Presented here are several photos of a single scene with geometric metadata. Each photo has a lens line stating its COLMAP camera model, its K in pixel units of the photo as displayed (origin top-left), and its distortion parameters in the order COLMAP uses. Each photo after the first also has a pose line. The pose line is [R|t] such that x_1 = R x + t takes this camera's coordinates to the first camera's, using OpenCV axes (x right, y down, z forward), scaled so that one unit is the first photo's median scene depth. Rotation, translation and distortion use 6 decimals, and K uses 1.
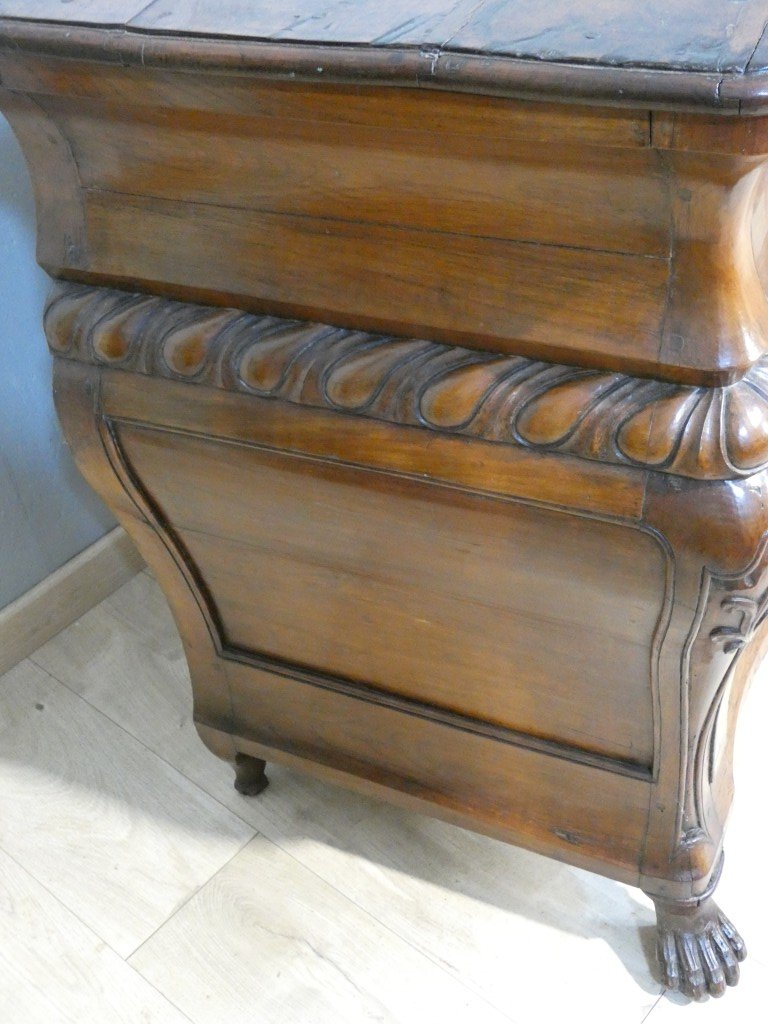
lens RADIAL K [[1215.6, 0, 384.0], [0, 1215.6, 539.6], [0, 0, 1]] dist [0.023055, -0.041072]
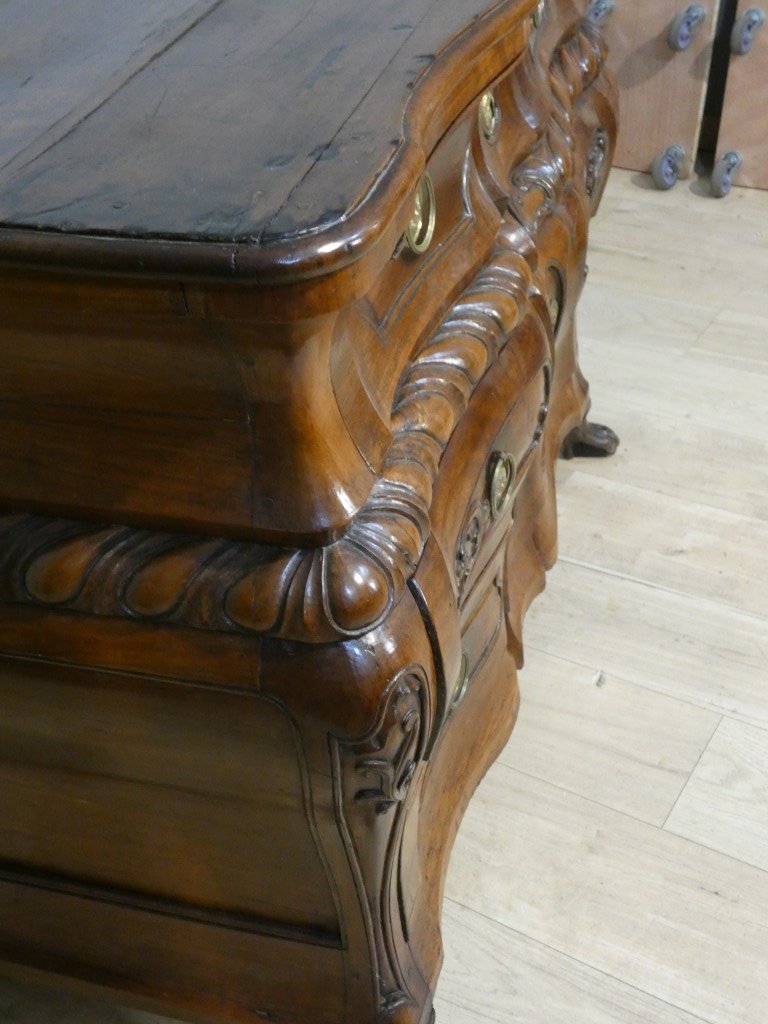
lens RADIAL K [[1215.6, 0, 384.0], [0, 1215.6, 539.6], [0, 0, 1]] dist [0.023055, -0.041072]
pose [[0.986332, -0.065297, 0.151277, 0.173907], [0.079585, 0.992721, -0.090397, -0.038729], [-0.144273, 0.101201, 0.984349, 0.039762]]
